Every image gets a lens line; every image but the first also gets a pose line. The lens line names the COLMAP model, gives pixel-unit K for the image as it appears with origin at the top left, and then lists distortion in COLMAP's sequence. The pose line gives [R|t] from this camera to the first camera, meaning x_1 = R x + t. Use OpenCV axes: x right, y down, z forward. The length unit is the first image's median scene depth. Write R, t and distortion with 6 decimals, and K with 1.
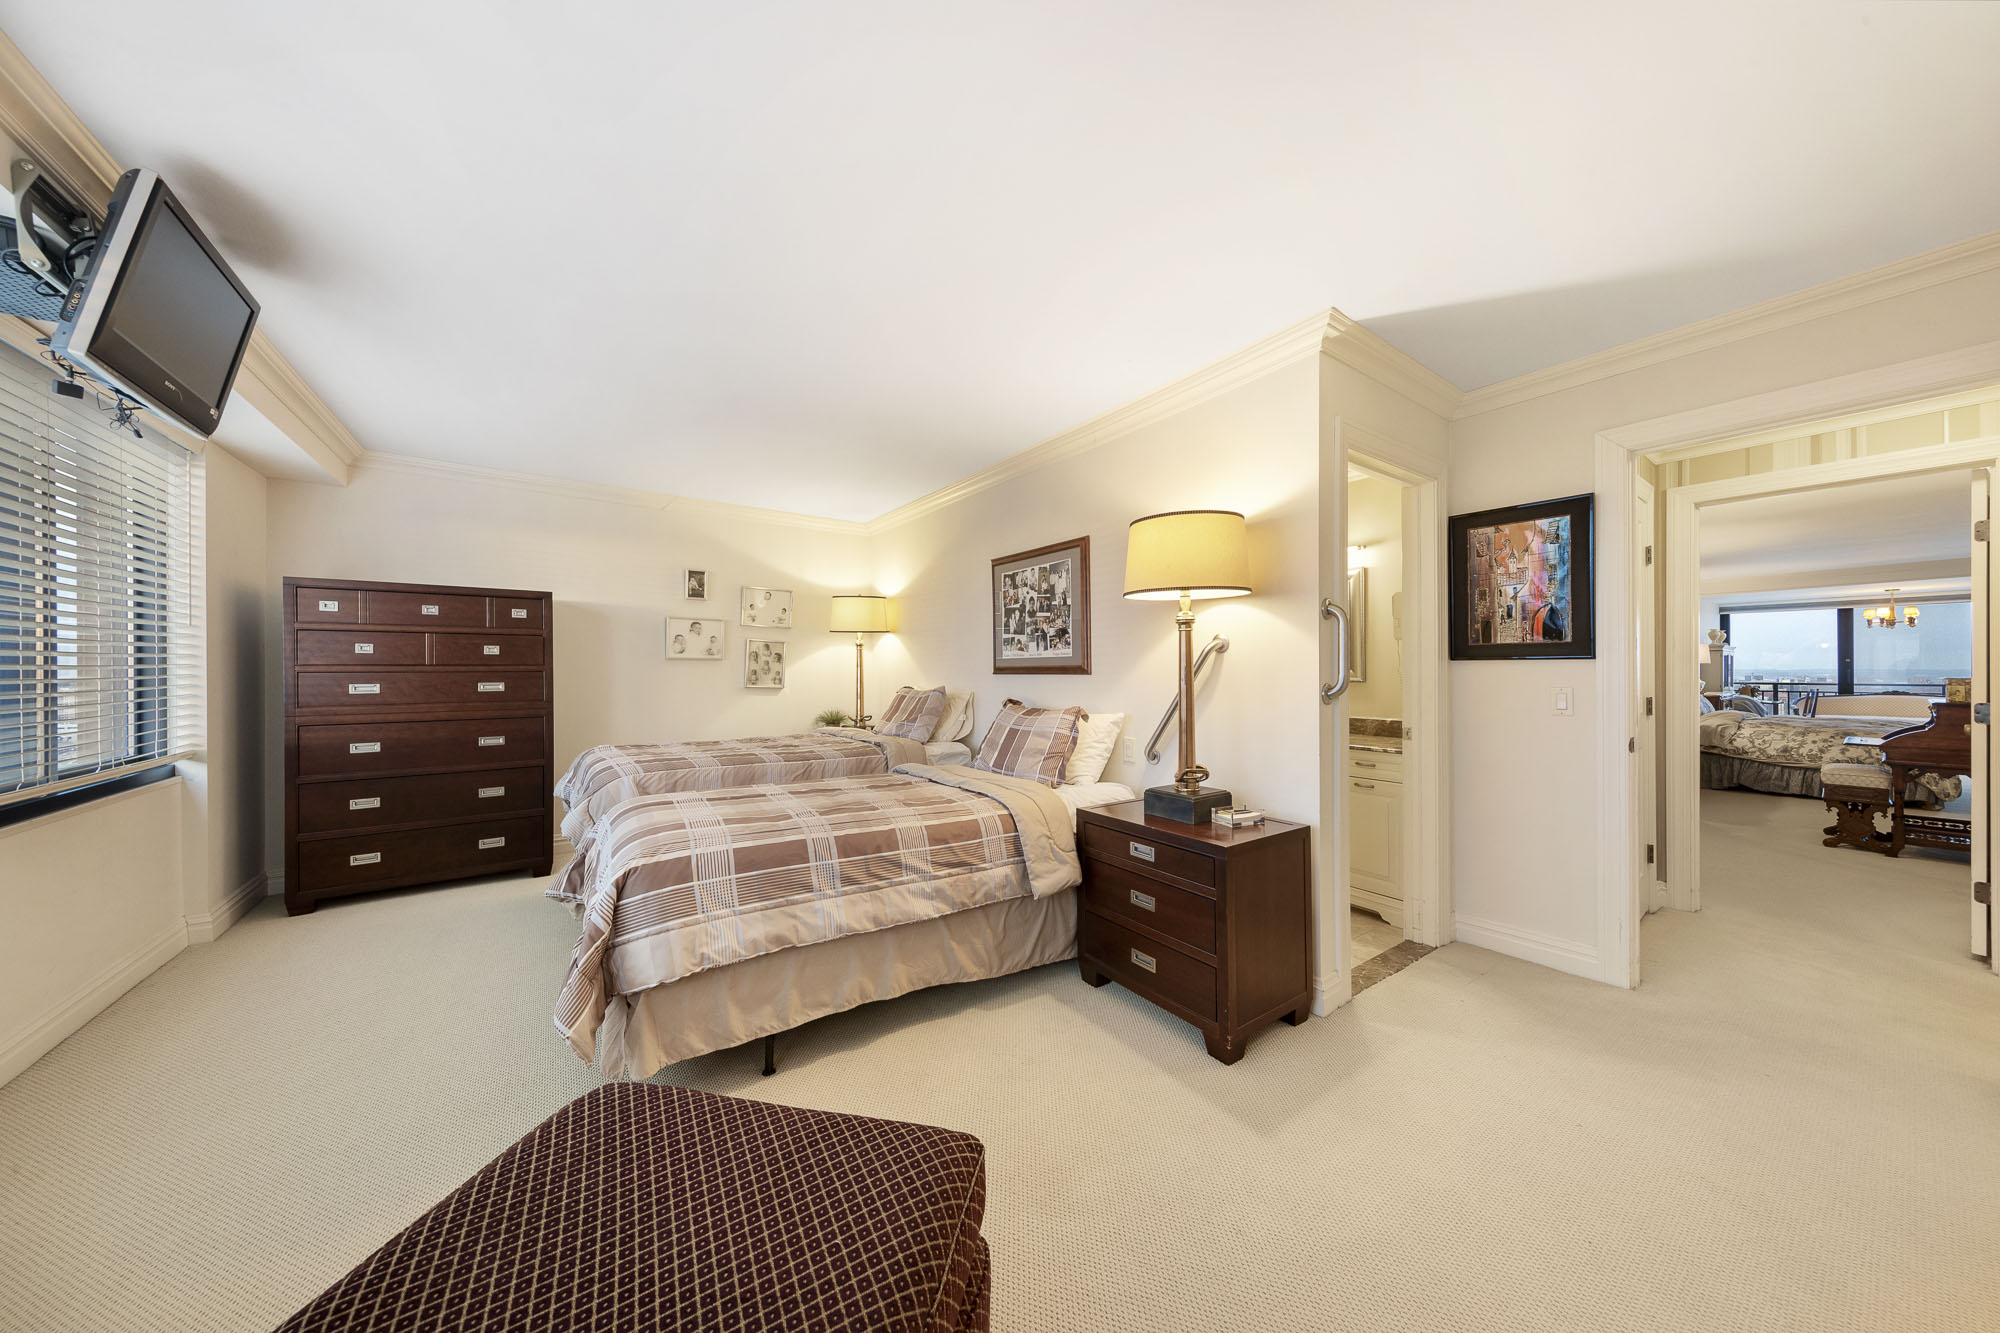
lens RADIAL K [[633.6, 0, 999.3], [0, 633.6, 669.4], [0, 0, 1]] dist [0.001084, -0.000172]
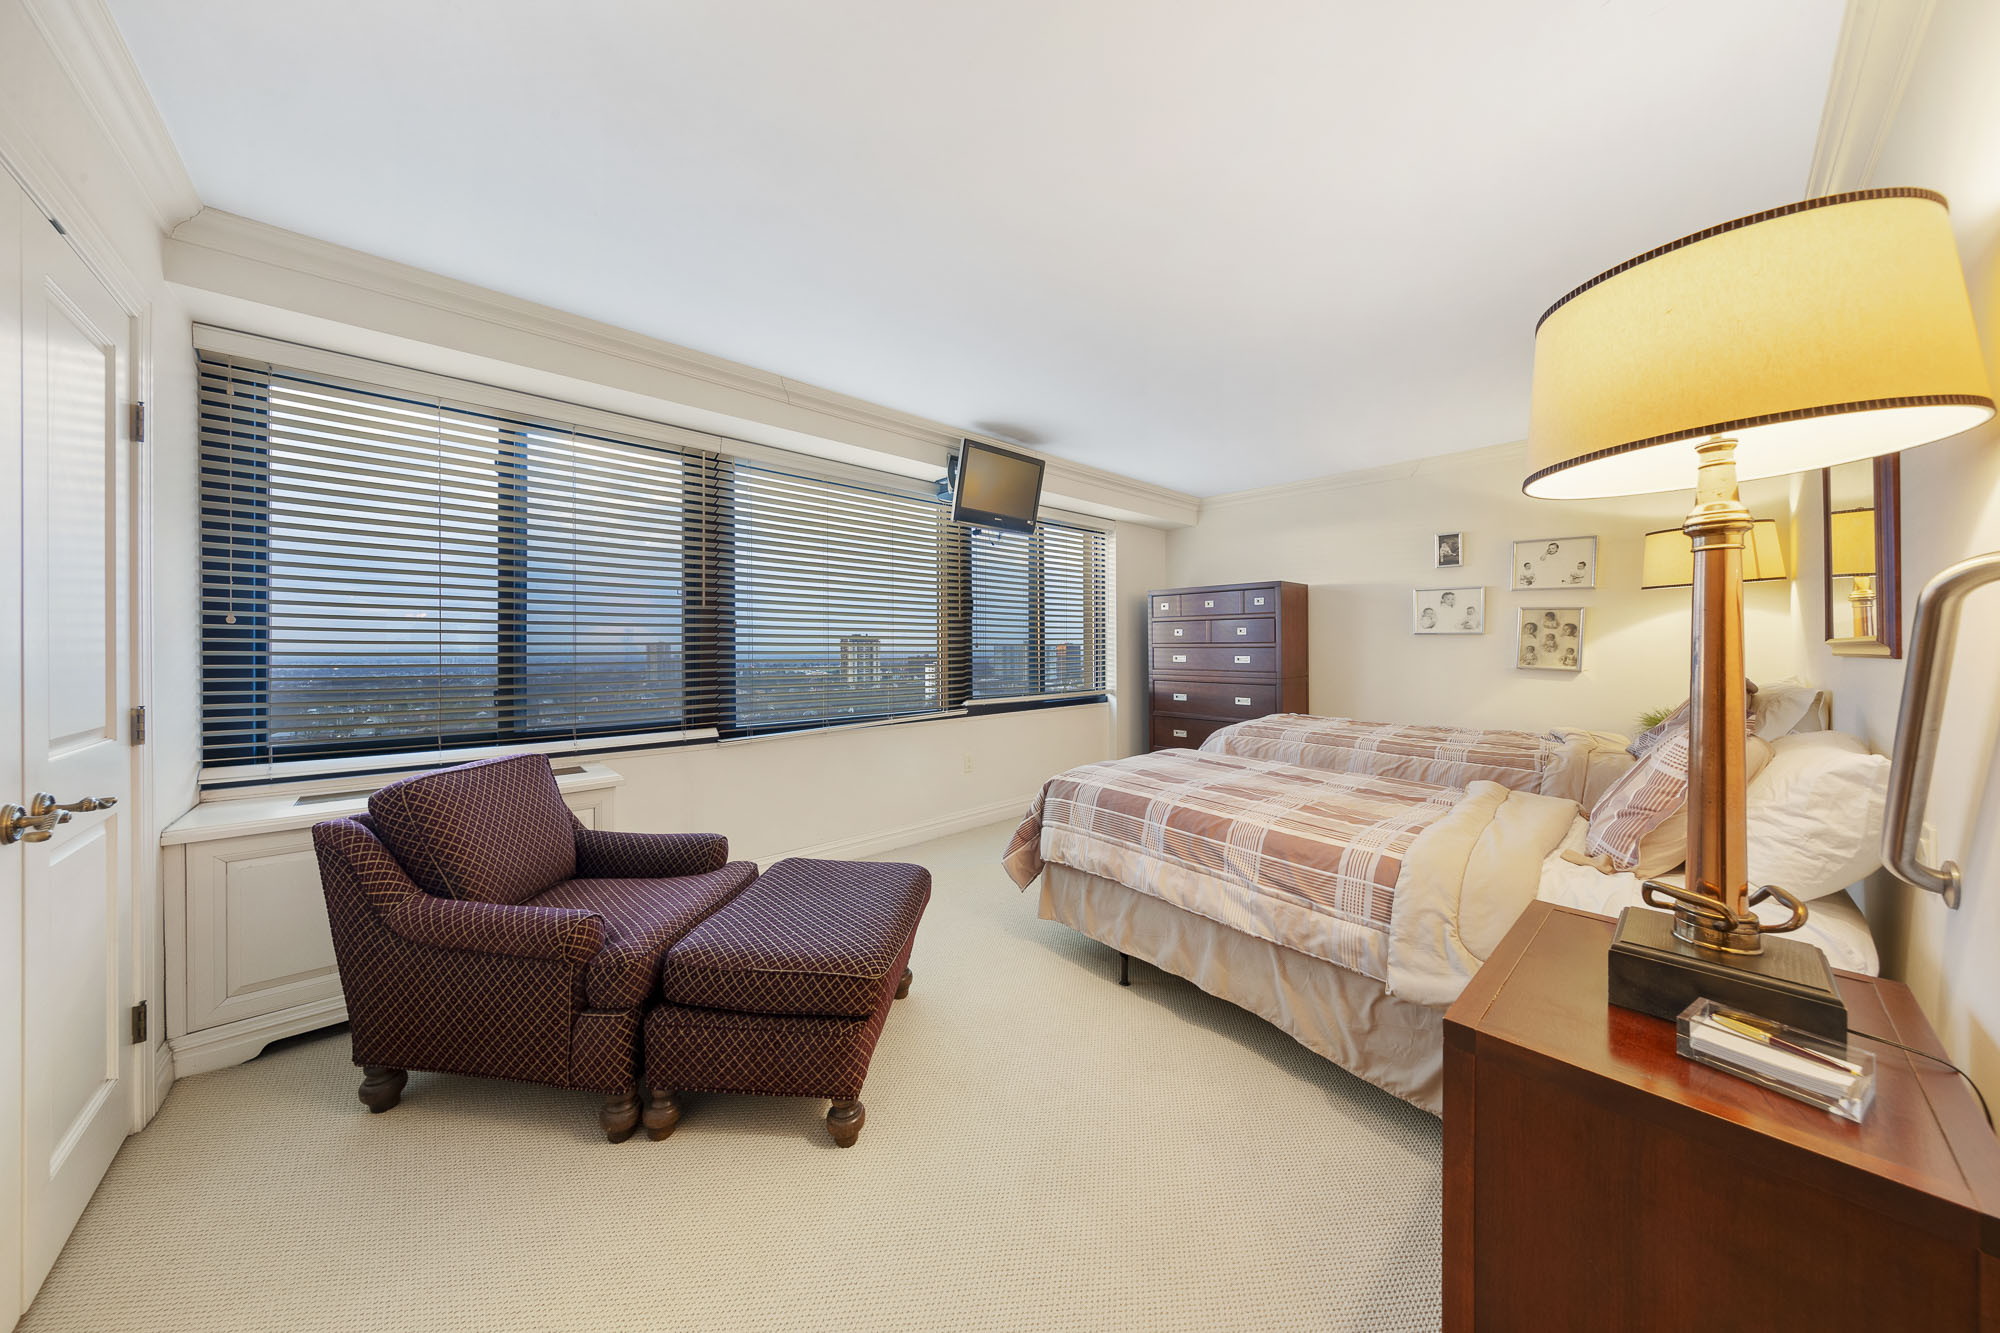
lens RADIAL K [[633.6, 0, 999.3], [0, 633.6, 669.4], [0, 0, 1]] dist [0.001084, -0.000172]
pose [[0.124165, 0.035291, -0.991634, 0.638617], [0.001392, 0.999360, 0.035740, 0.001118], [0.992261, -0.005818, 0.124036, 0.510842]]
